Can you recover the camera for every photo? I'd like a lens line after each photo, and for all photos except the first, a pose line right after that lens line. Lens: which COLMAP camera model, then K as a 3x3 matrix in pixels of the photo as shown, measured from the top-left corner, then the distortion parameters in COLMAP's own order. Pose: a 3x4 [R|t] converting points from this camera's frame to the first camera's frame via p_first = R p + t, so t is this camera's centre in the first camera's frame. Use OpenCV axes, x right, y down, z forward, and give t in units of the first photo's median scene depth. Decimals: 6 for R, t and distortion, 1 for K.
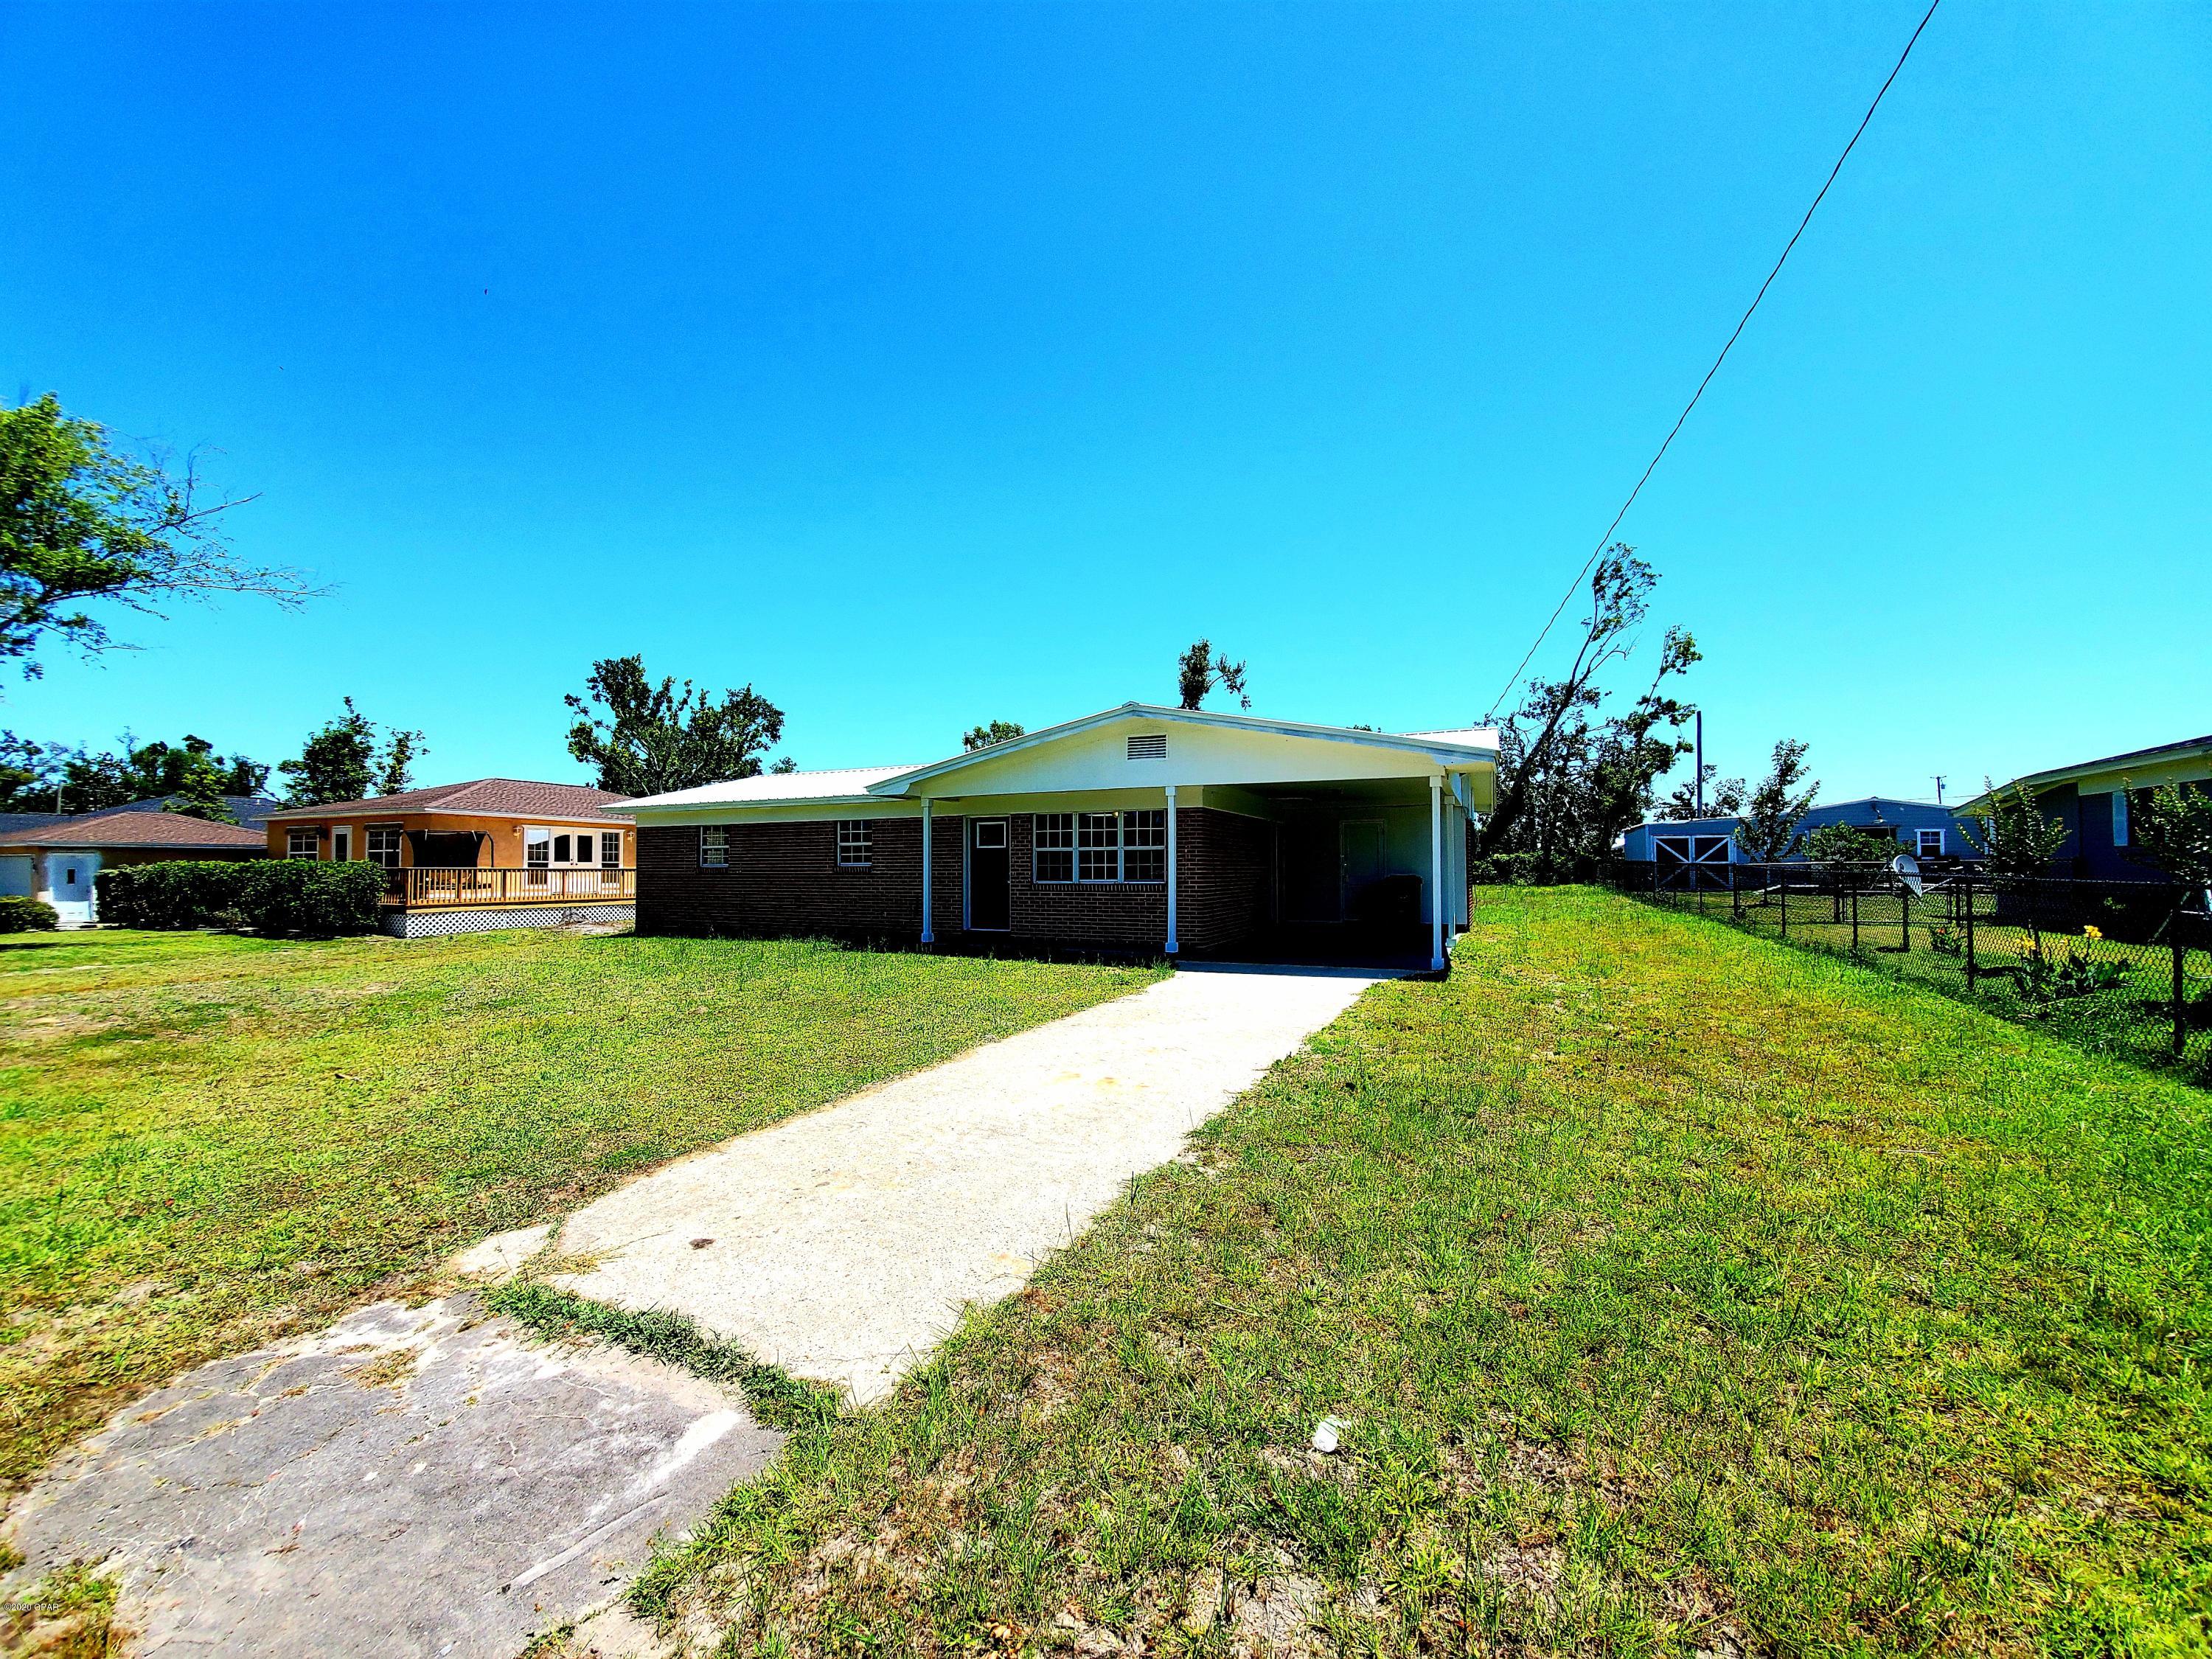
lens RADIAL K [[871.6, 0, 1097.6], [0, 871.6, 843.7], [0, 0, 1]] dist [0.003785, -0.011083]
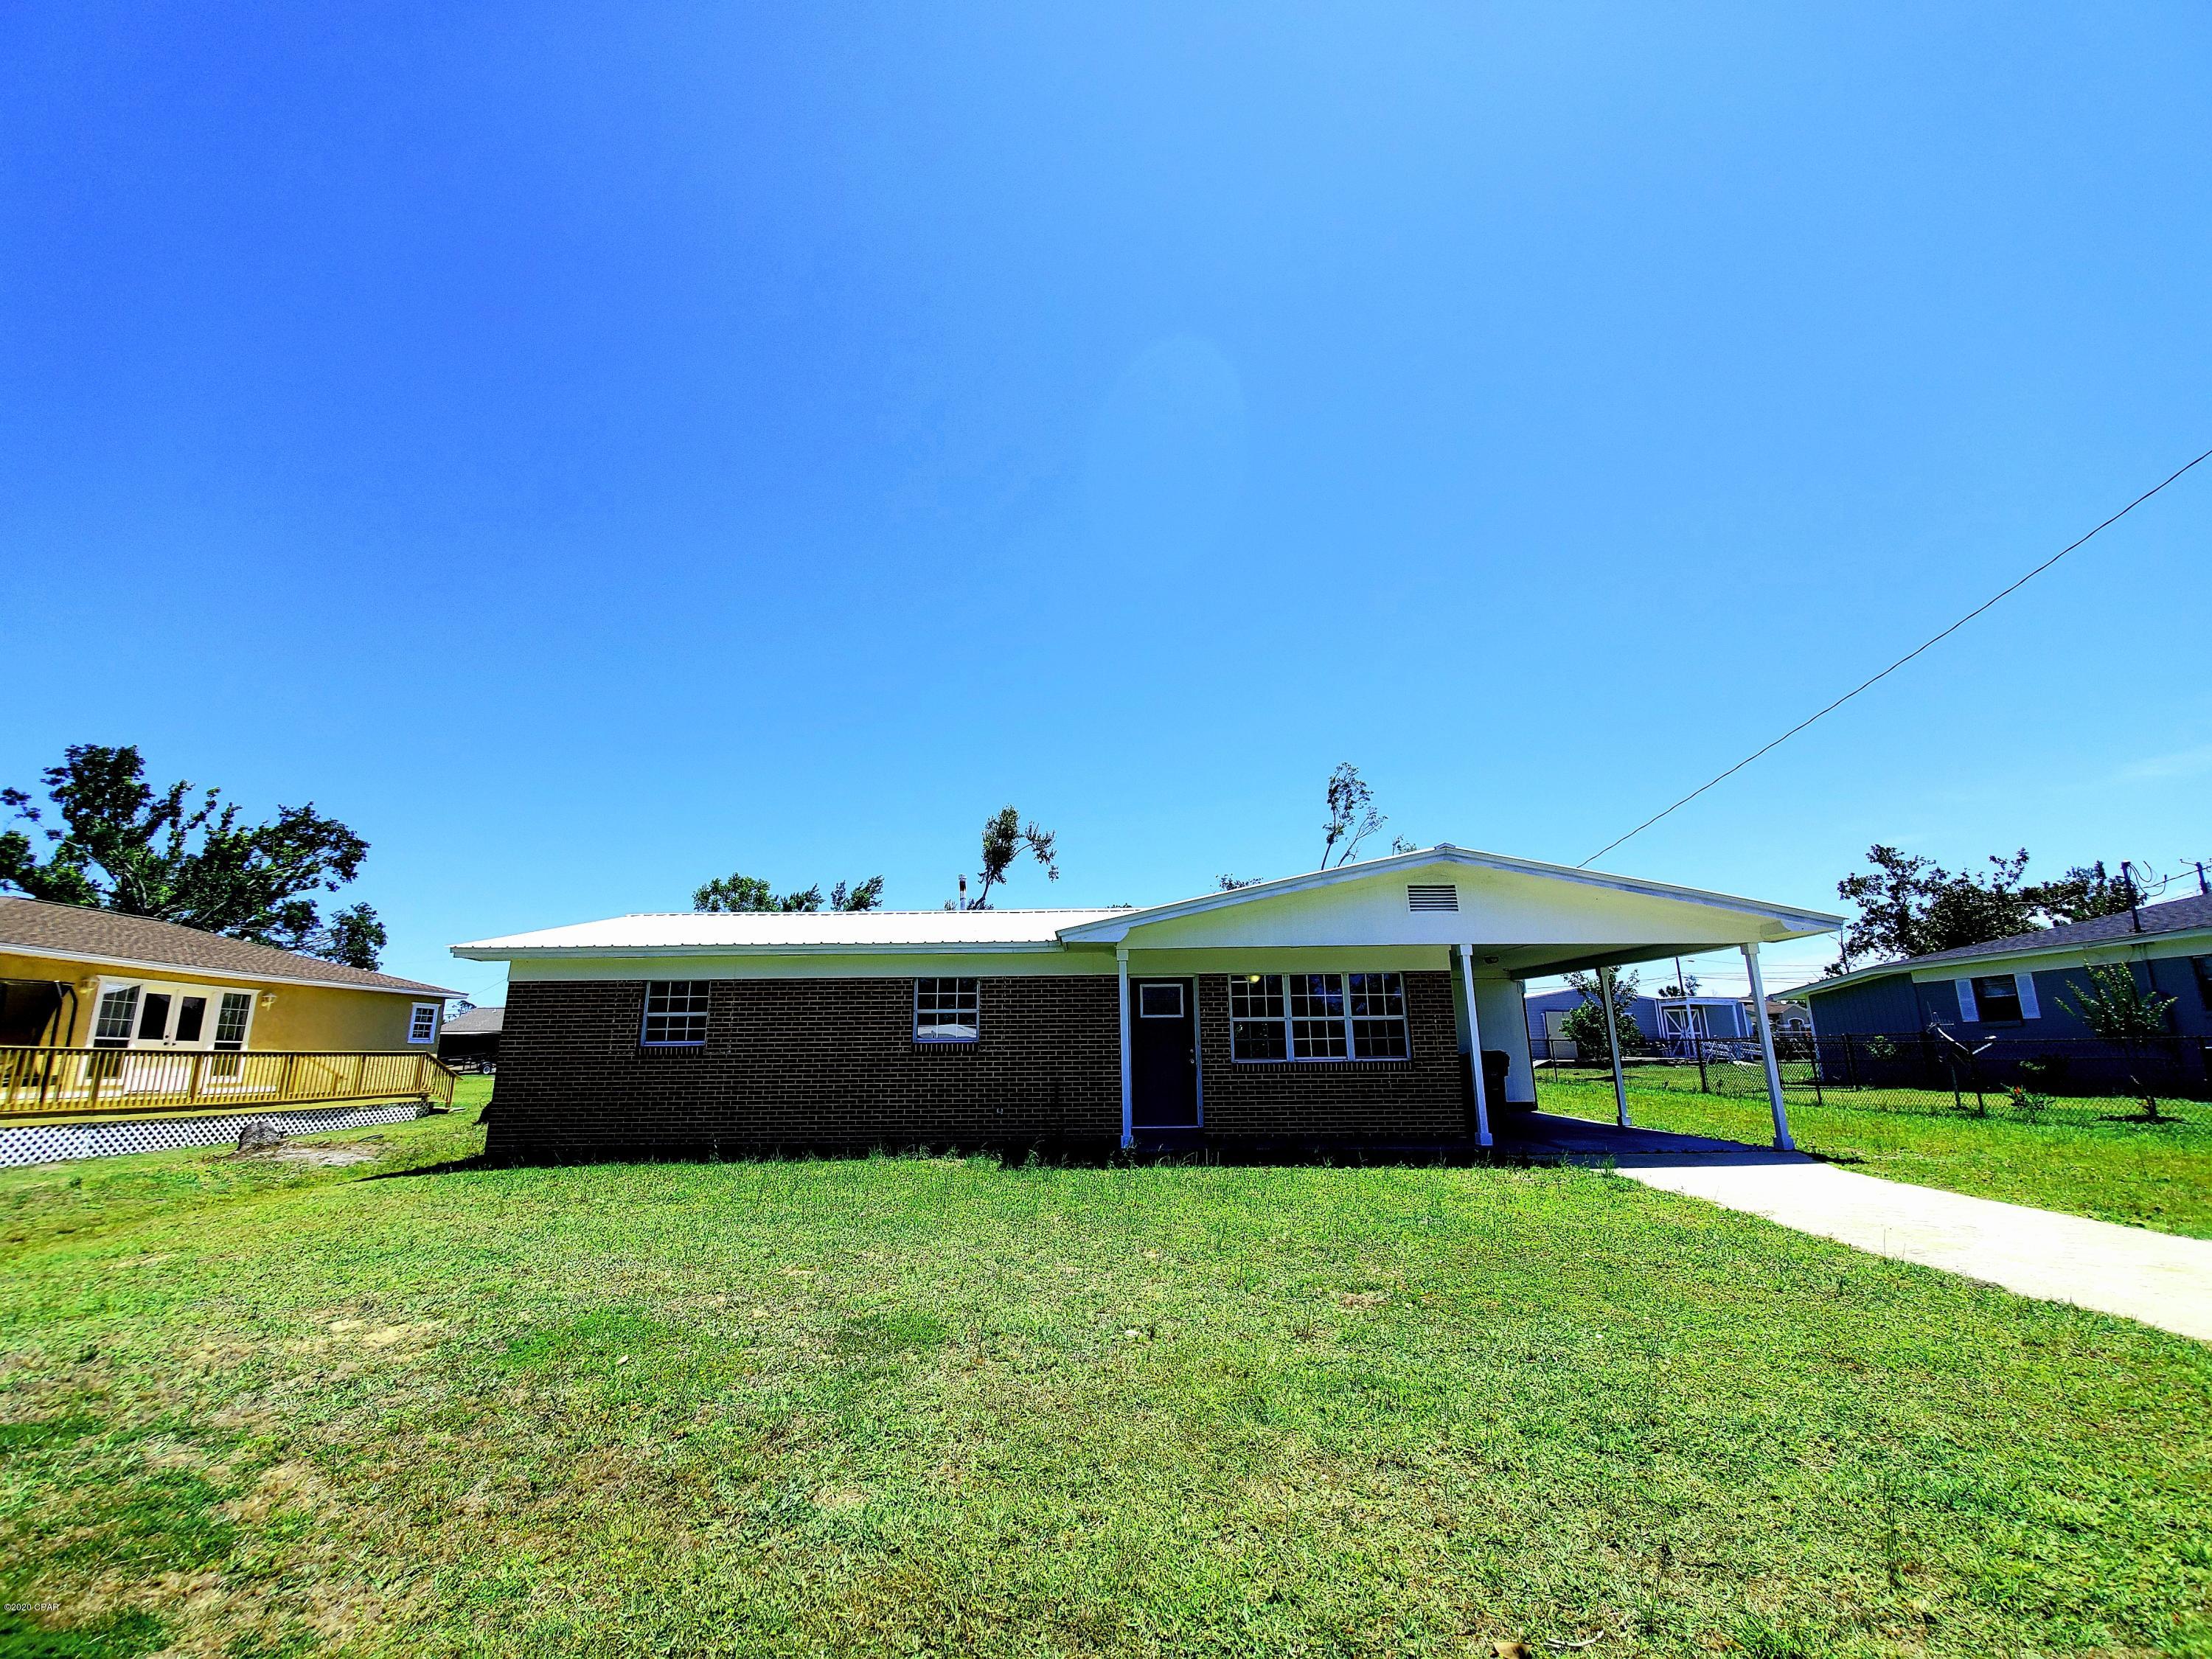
lens RADIAL K [[871.6, 0, 1097.6], [0, 871.6, 843.7], [0, 0, 1]] dist [0.003785, -0.011083]
pose [[0.906839, 0.090950, 0.411548, -0.306239], [-0.004972, 0.978681, -0.205327, 0.007965], [-0.421449, 0.184152, 0.887958, 0.180194]]
